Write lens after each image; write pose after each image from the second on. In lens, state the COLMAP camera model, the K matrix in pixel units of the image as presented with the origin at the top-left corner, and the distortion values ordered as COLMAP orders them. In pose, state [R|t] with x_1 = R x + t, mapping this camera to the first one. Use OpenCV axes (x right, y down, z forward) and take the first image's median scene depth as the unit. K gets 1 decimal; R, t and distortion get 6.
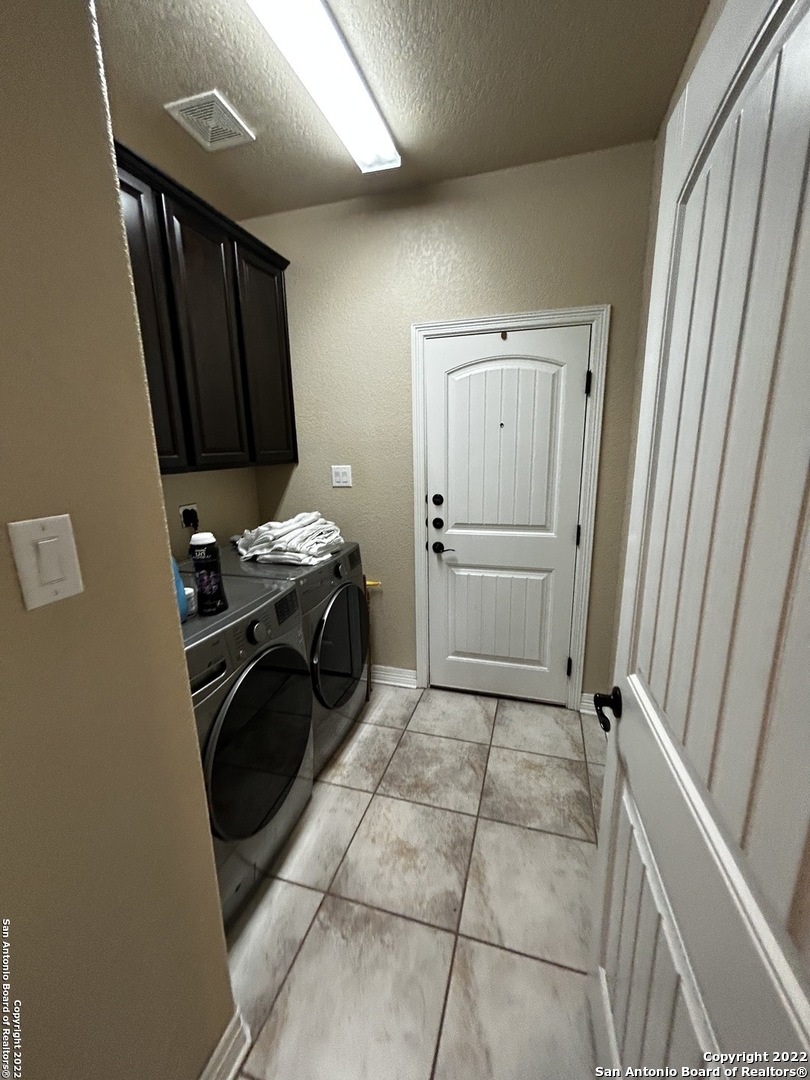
lens RADIAL K [[425.9, 0, 405.0], [0, 425.9, 540.0], [0, 0, 1]] dist [-0.047633, -0.000039]
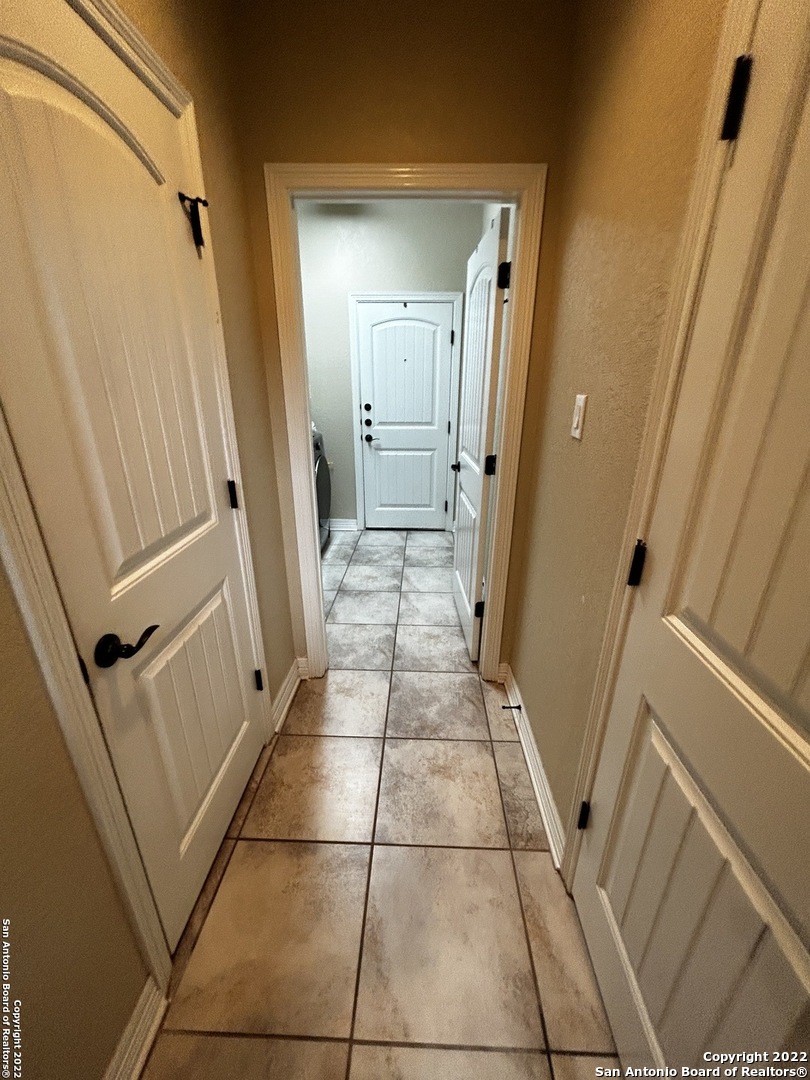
lens RADIAL K [[433.3, 0, 410.9], [0, 433.3, 537.6], [0, 0, 1]] dist [0.000472, -0.000167]
pose [[0.965585, -0.073424, 0.249508, -0.214689], [0.034271, 0.986878, 0.157788, 0.141786], [-0.257820, -0.143807, 0.955431, -0.704531]]
